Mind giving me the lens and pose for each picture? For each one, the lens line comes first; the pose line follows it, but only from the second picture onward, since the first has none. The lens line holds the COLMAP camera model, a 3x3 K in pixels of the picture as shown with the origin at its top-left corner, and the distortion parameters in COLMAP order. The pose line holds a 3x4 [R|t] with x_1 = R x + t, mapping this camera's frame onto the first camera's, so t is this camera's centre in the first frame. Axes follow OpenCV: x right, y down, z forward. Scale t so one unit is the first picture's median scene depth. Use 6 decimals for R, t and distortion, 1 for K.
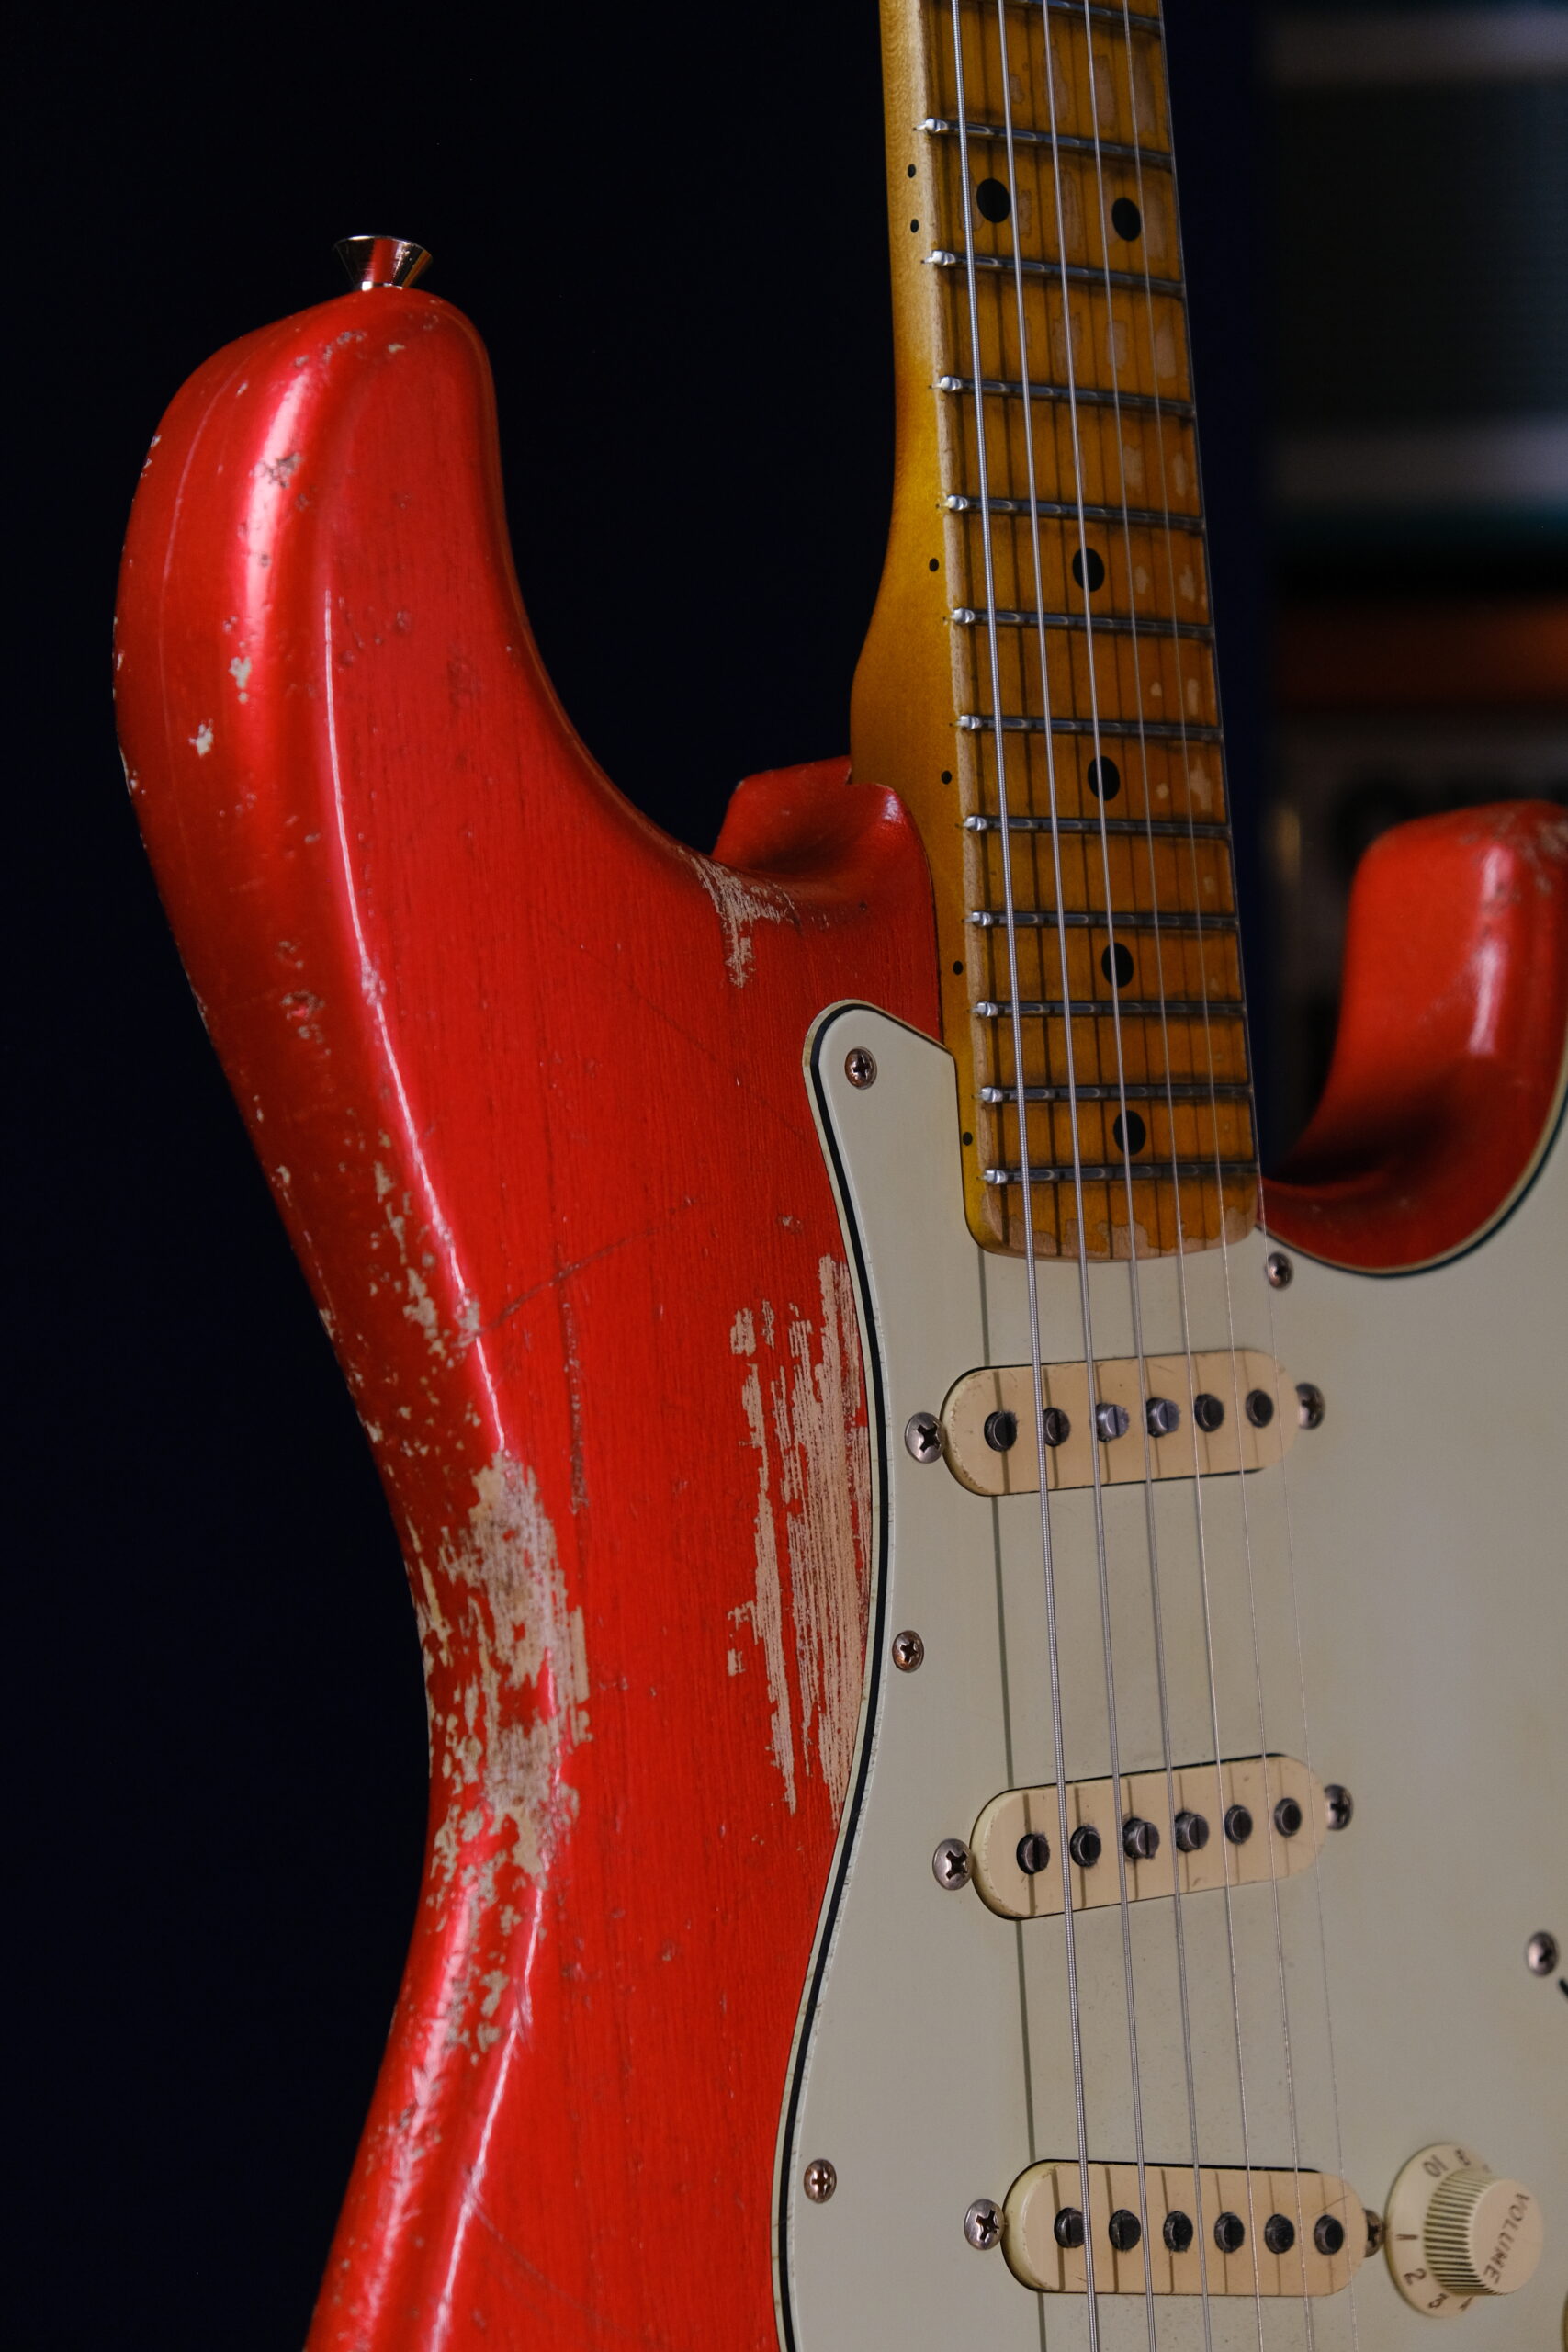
lens RADIAL K [[5058.6, 0, 784.0], [0, 5058.6, 1176.0], [0, 0, 1]] dist [-0.262208, 3.236528]
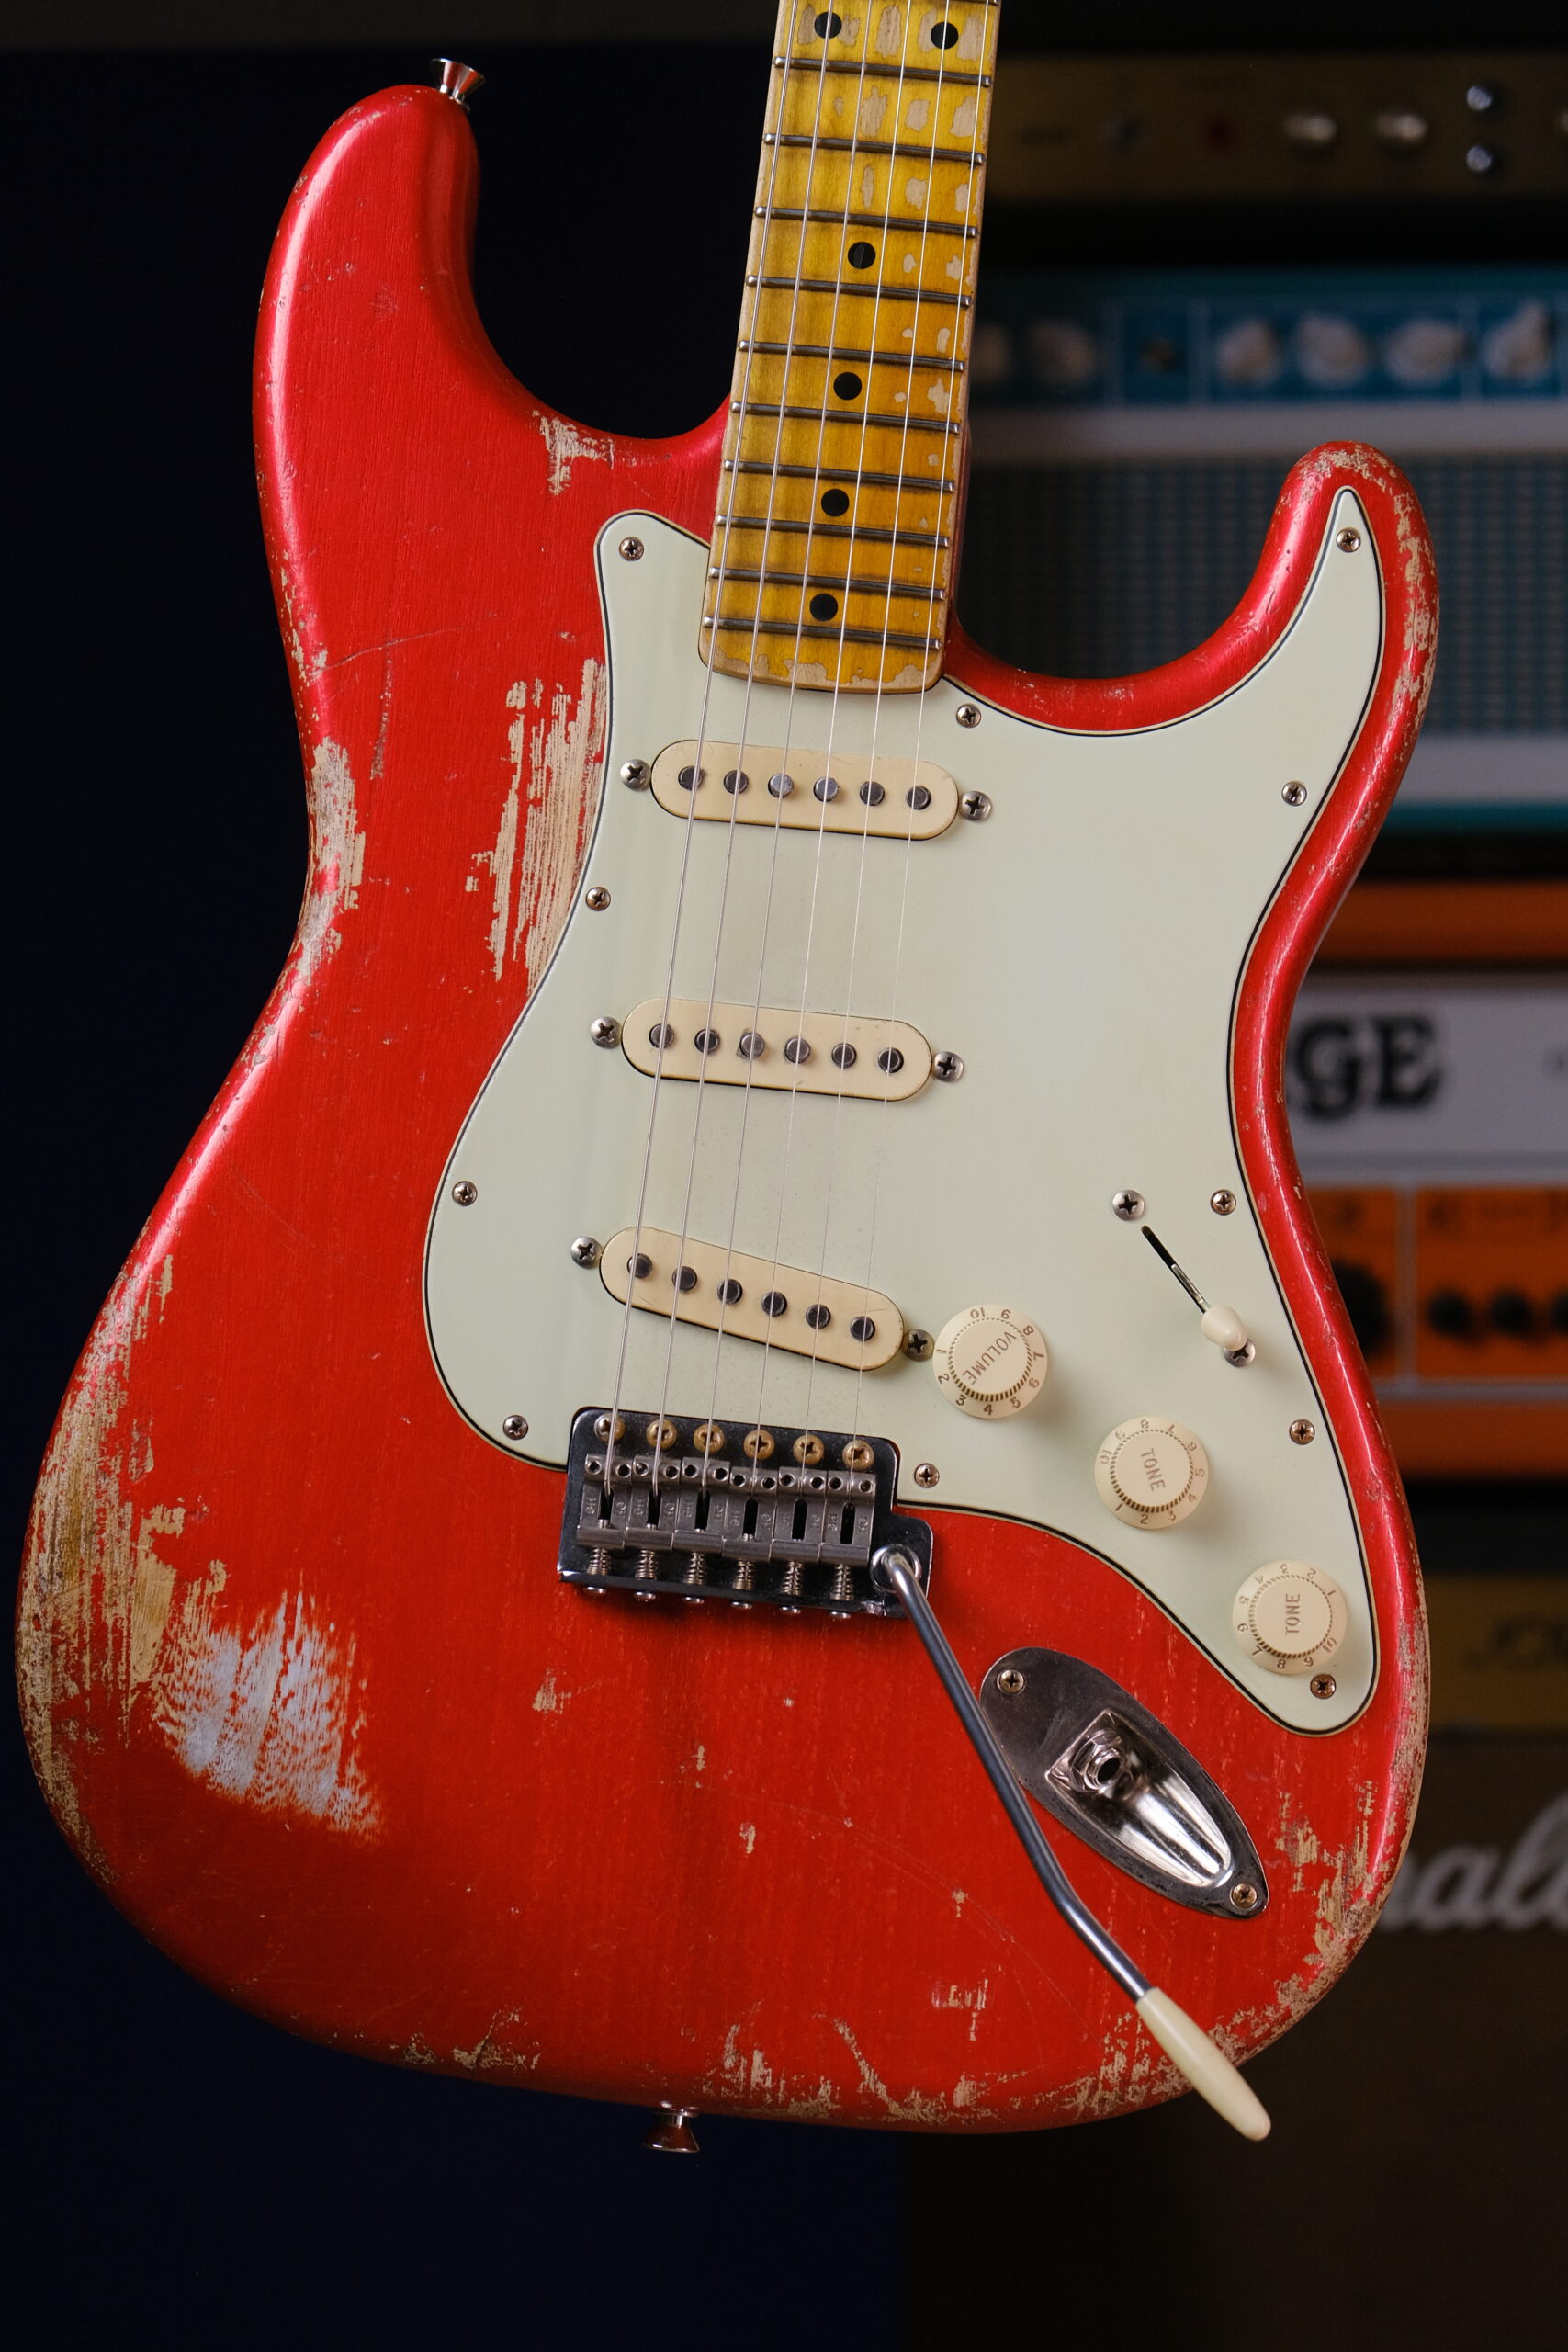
lens RADIAL K [[5687.4, 0, 784.0], [0, 5687.4, 1176.0], [0, 0, 1]] dist [-0.062681, 1.351705]
pose [[0.711762, 0.076710, -0.698220, 1.386987], [-0.123861, 0.992149, -0.017261, 0.211222], [0.691414, 0.098768, 0.715675, -0.275496]]
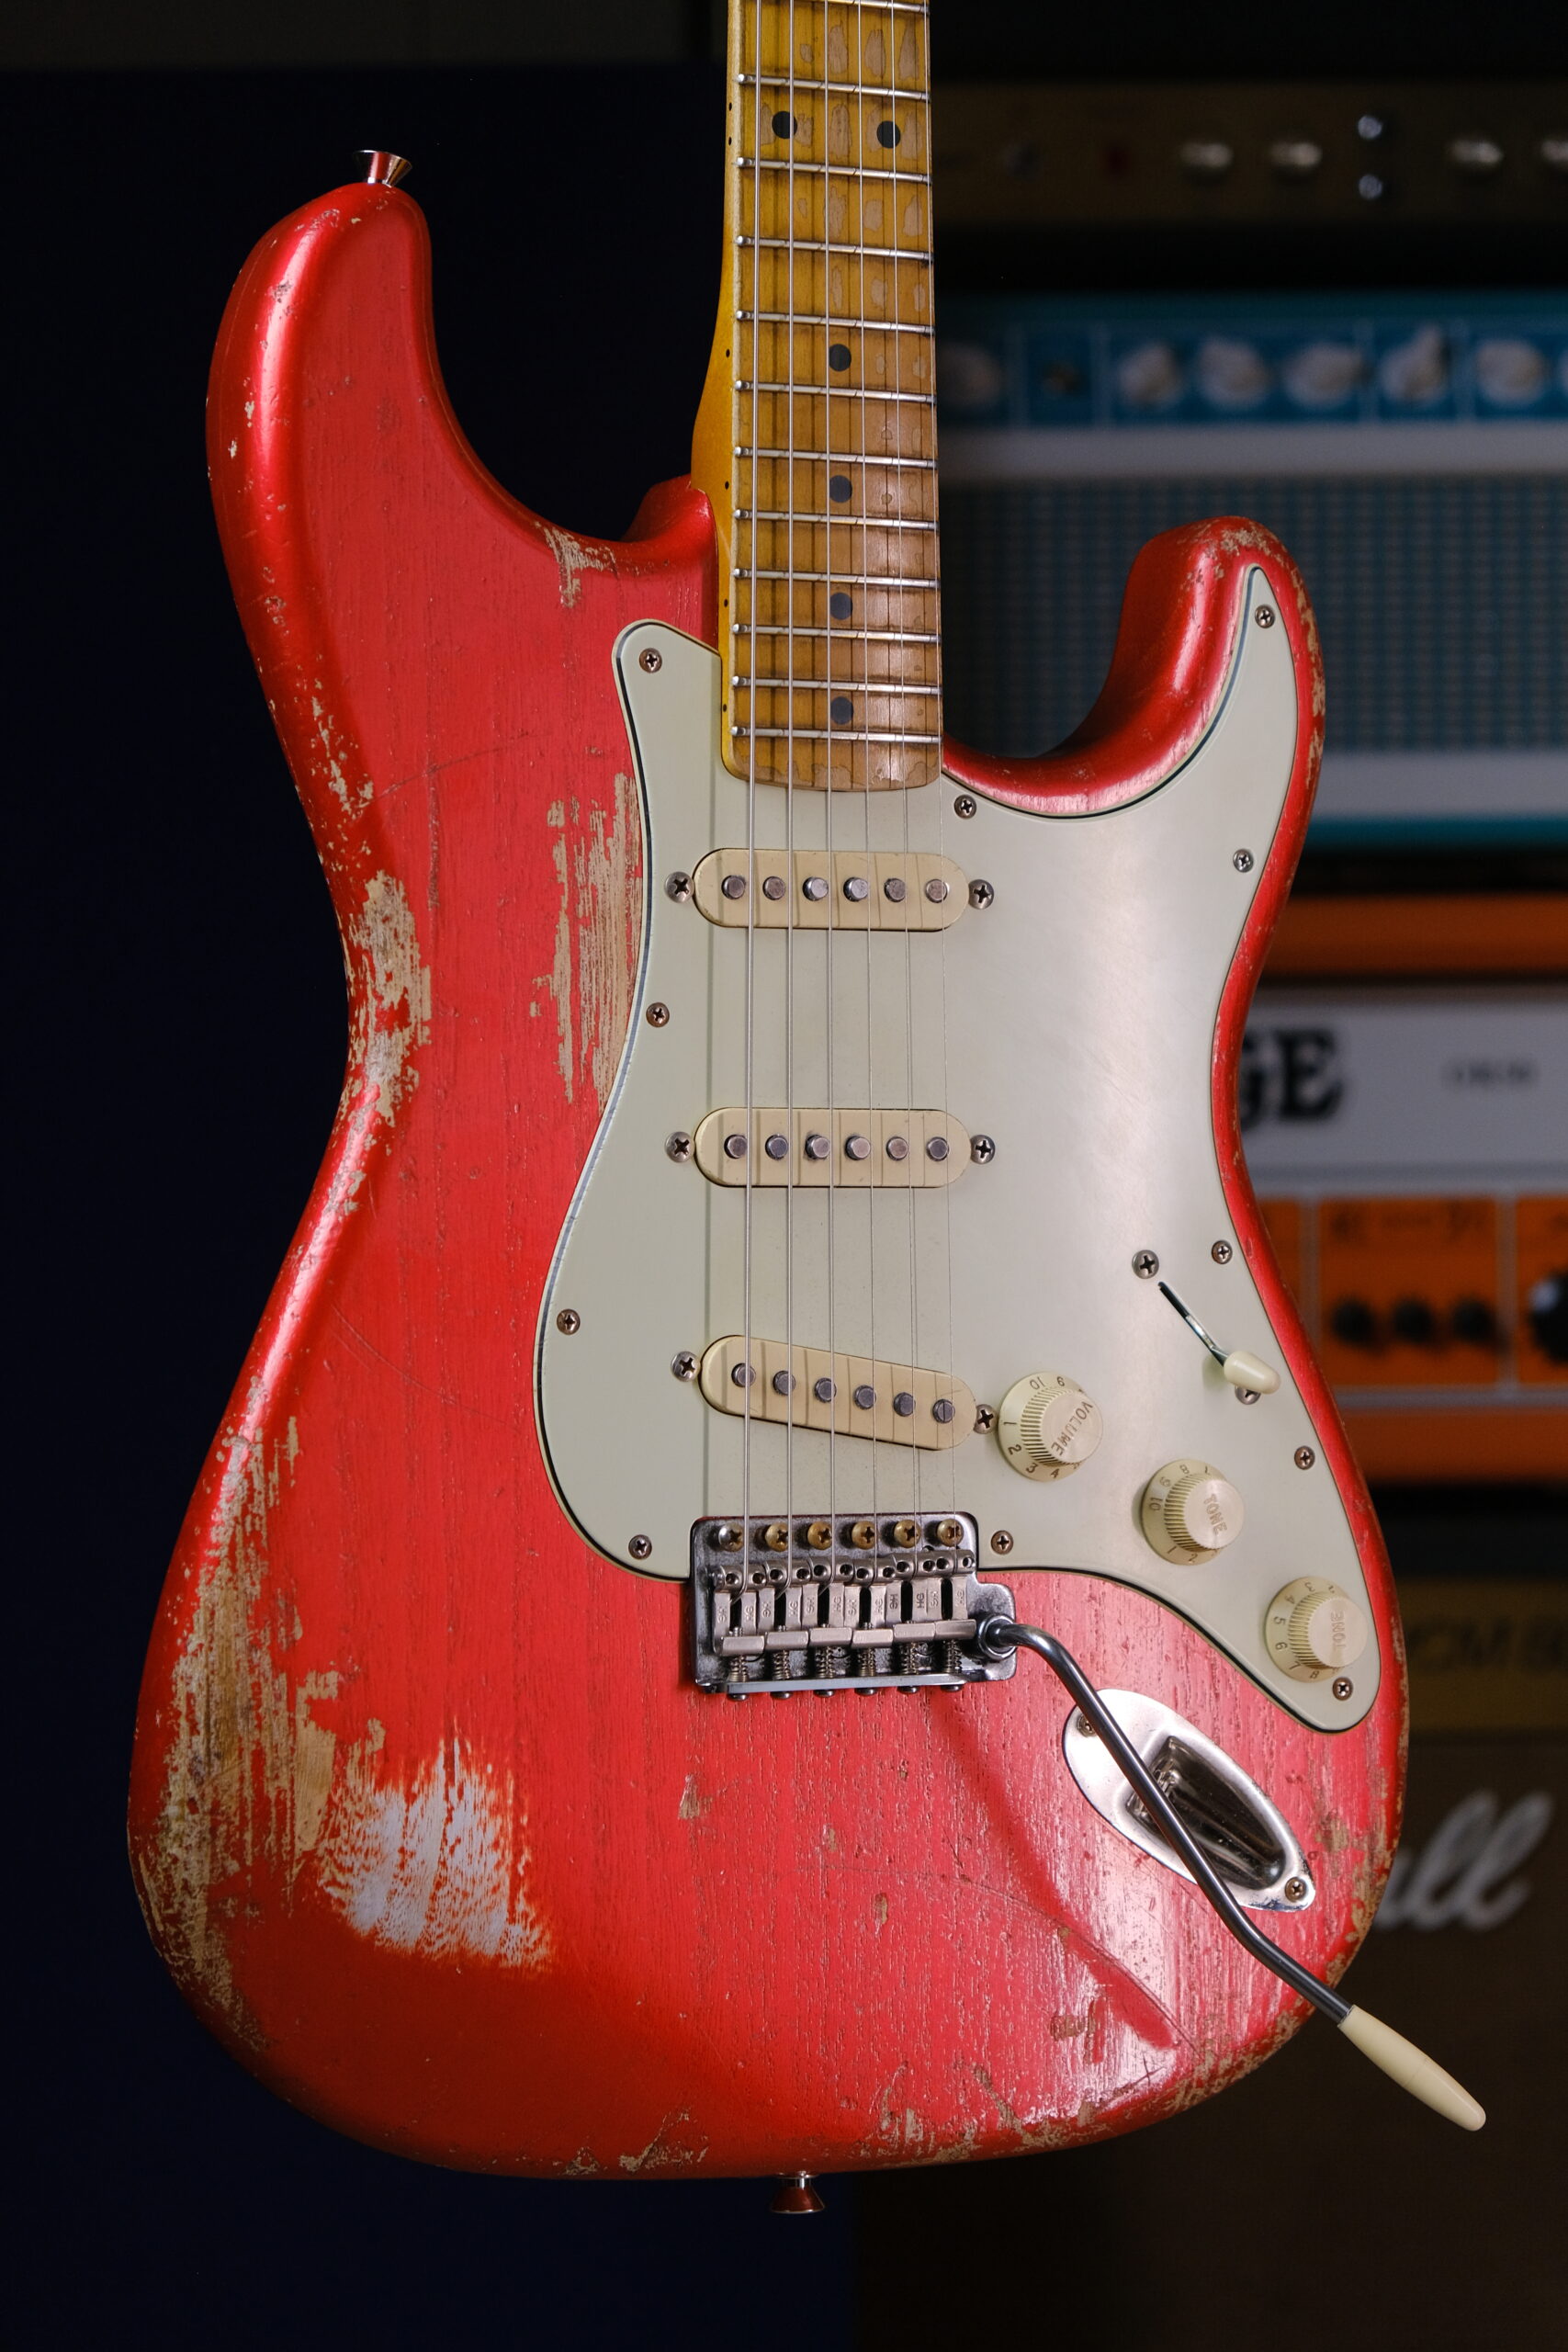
lens RADIAL K [[5687.4, 0, 784.0], [0, 5687.4, 1176.0], [0, 0, 1]] dist [-0.062681, 1.351705]
pose [[0.963585, 0.056395, -0.261388, 0.562176], [-0.047537, 0.998064, 0.040094, 0.071326], [0.263143, -0.026208, 0.964401, -0.795054]]
